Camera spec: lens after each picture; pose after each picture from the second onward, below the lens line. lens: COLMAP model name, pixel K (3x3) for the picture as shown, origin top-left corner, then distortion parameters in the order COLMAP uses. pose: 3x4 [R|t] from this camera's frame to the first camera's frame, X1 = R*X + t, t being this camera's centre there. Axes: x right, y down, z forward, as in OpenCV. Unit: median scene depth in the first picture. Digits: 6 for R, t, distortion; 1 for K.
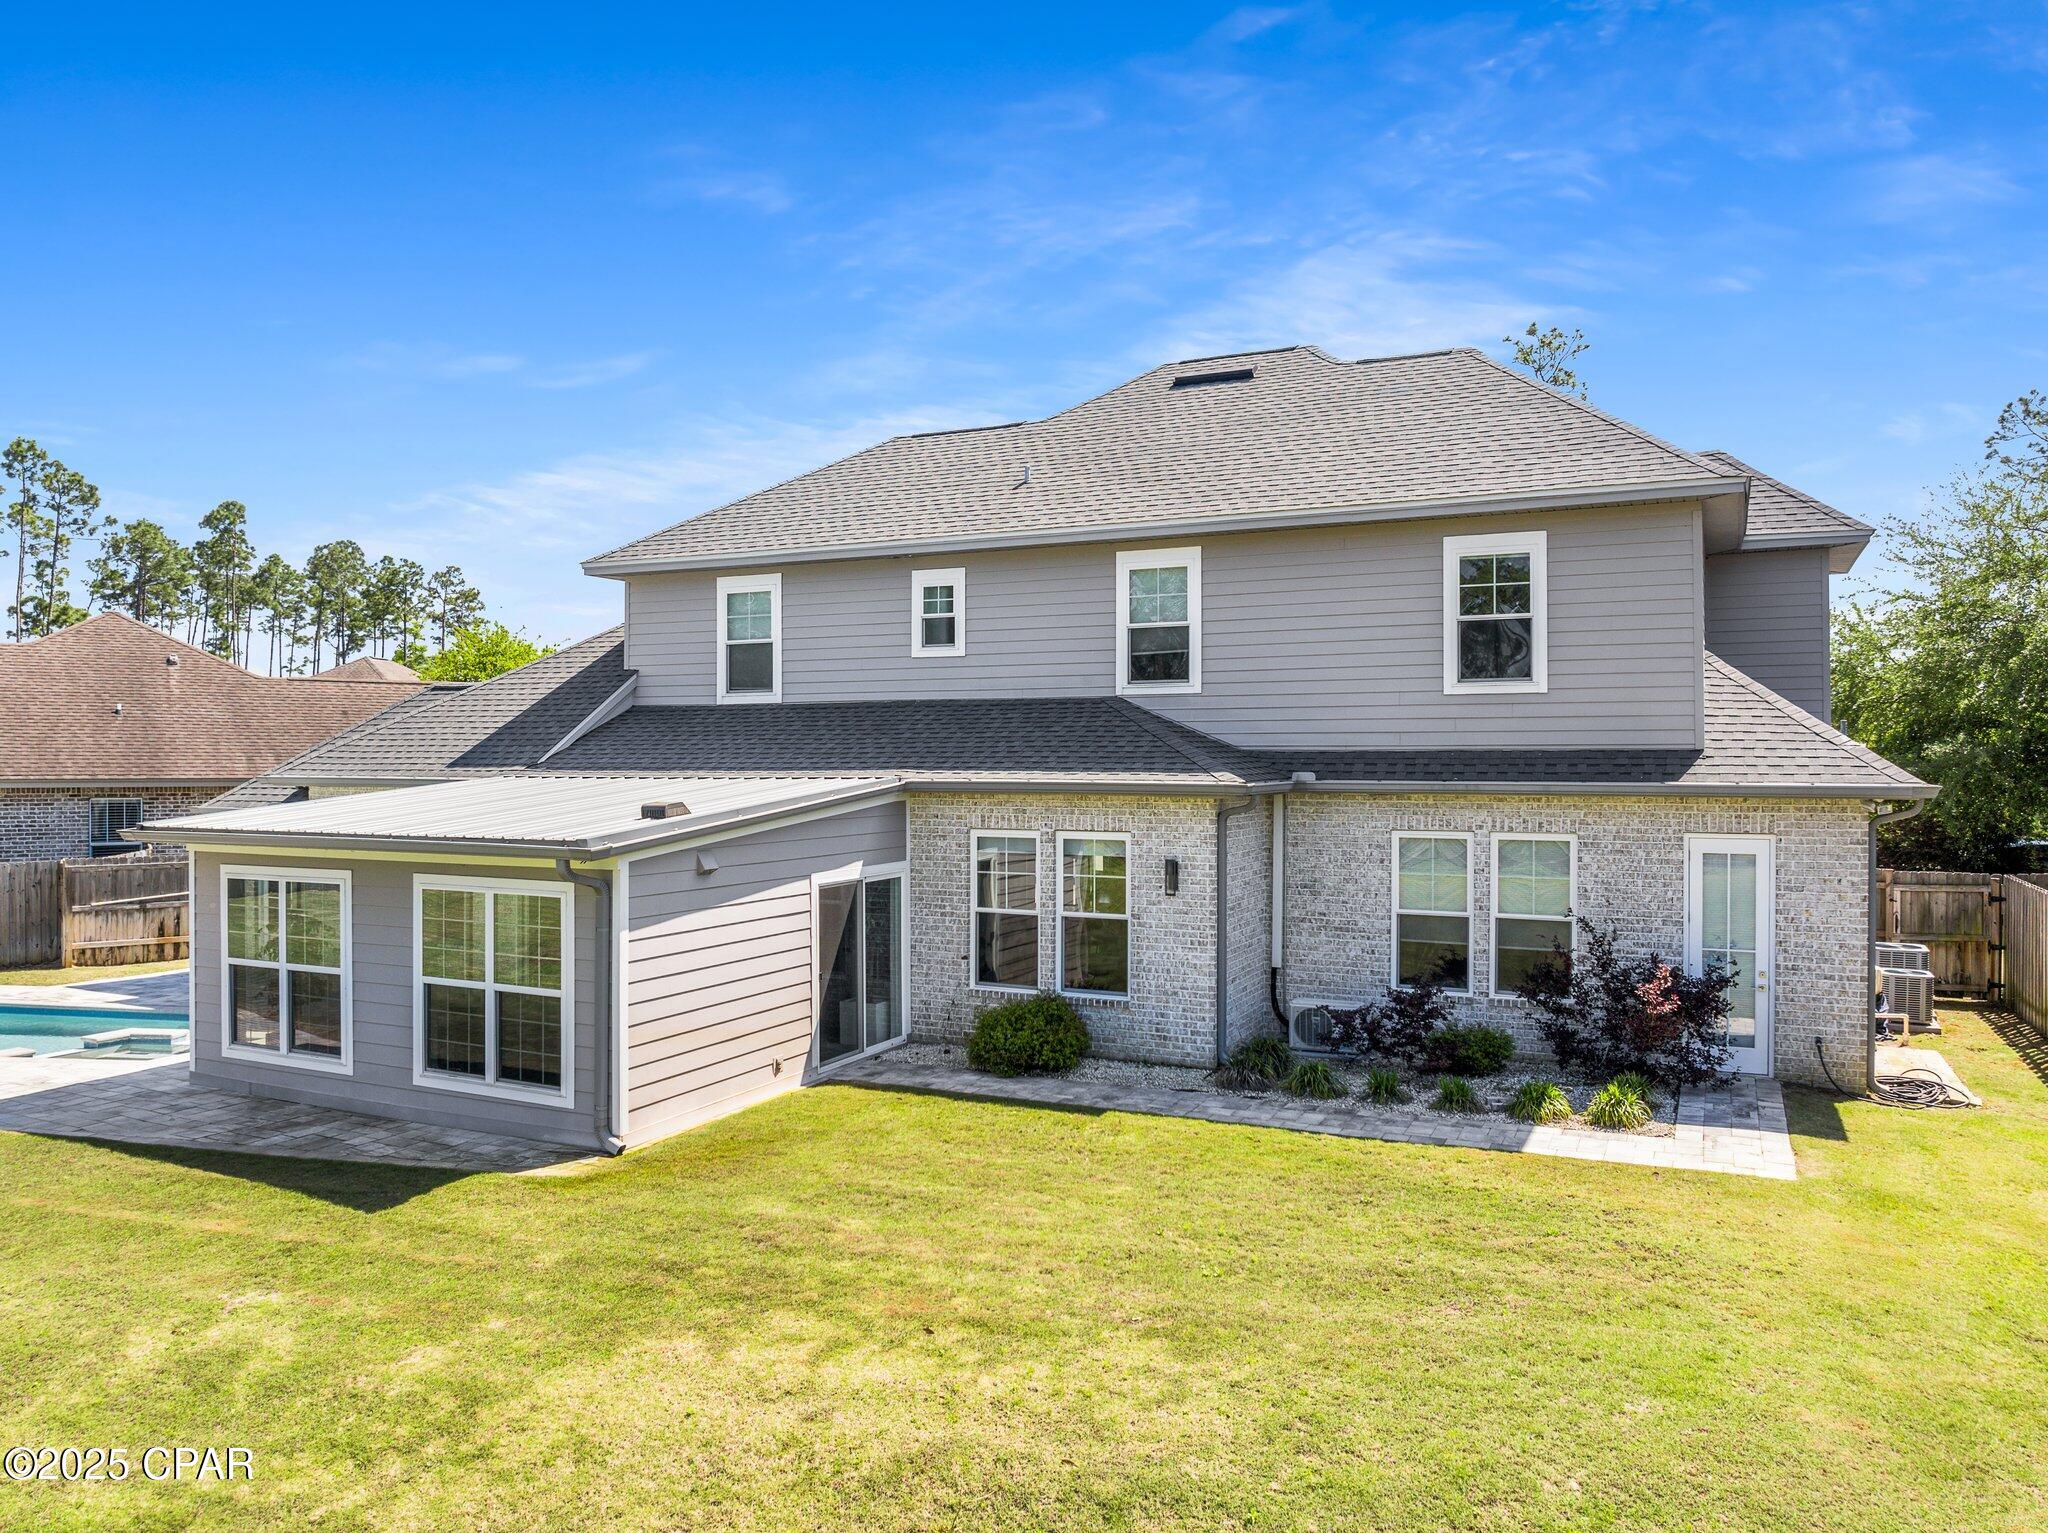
lens RADIAL K [[1423.6, 0, 1040.9], [0, 1423.6, 760.8], [0, 0, 1]] dist [-0.039109, 0.001384]
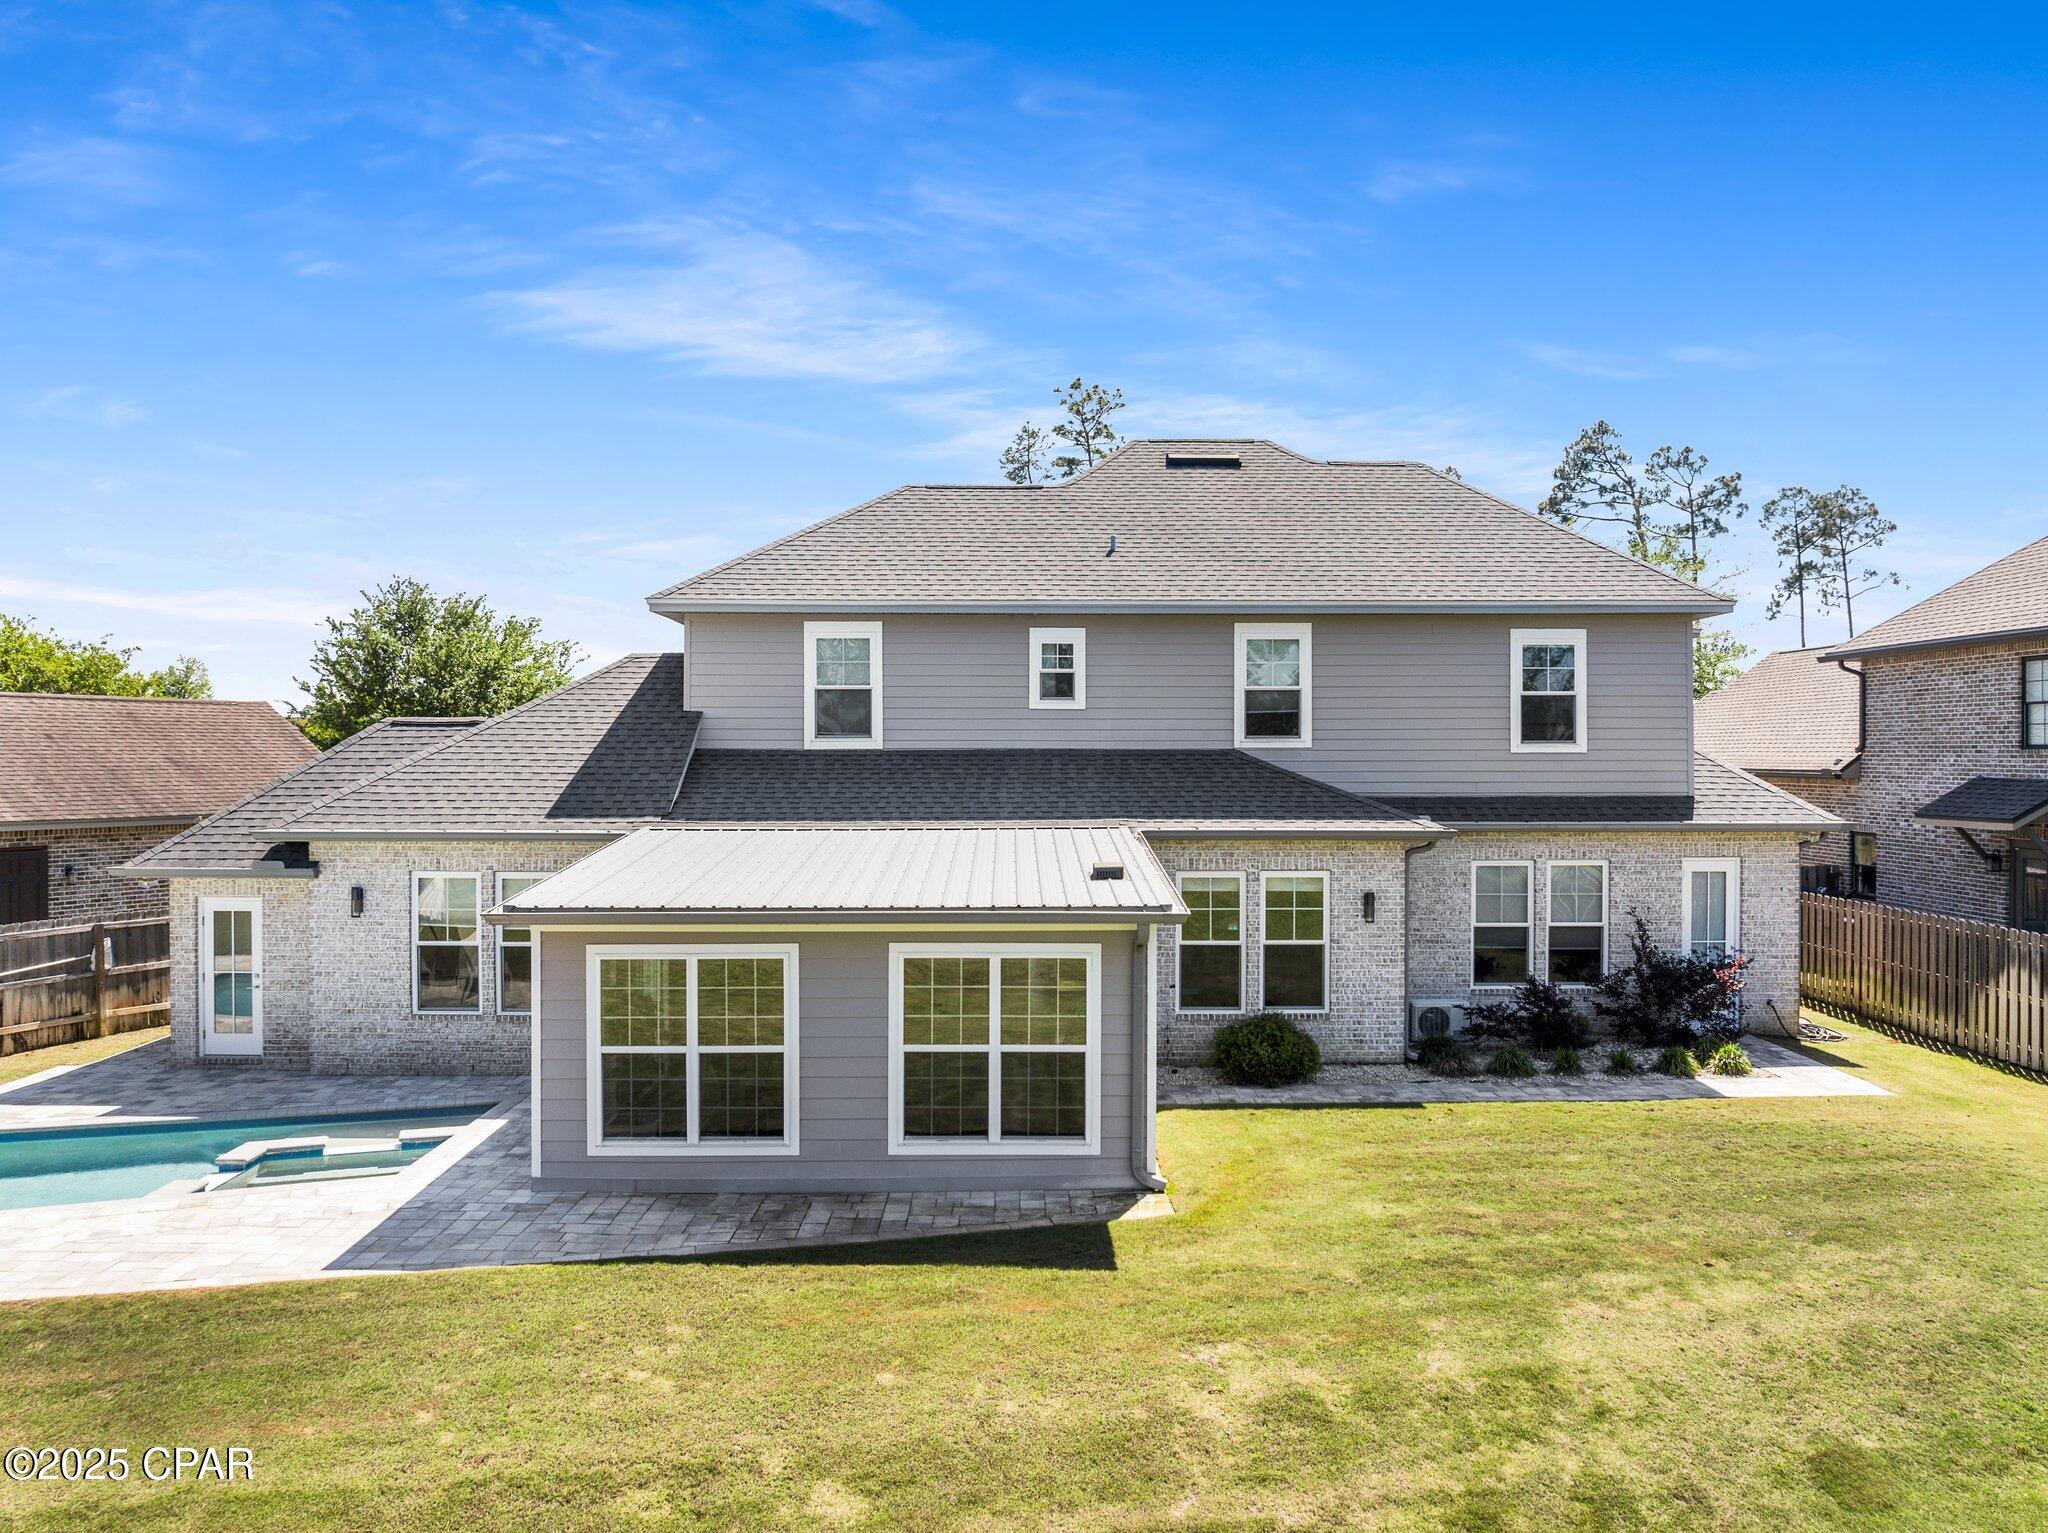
lens RADIAL K [[1423.6, 0, 1040.9], [0, 1423.6, 760.8], [0, 0, 1]] dist [-0.039109, 0.001384]
pose [[0.897621, -0.001195, 0.440767, -0.669570], [0.000720, 0.999999, 0.001246, -0.042340], [-0.440768, -0.000801, 0.897621, 0.045018]]
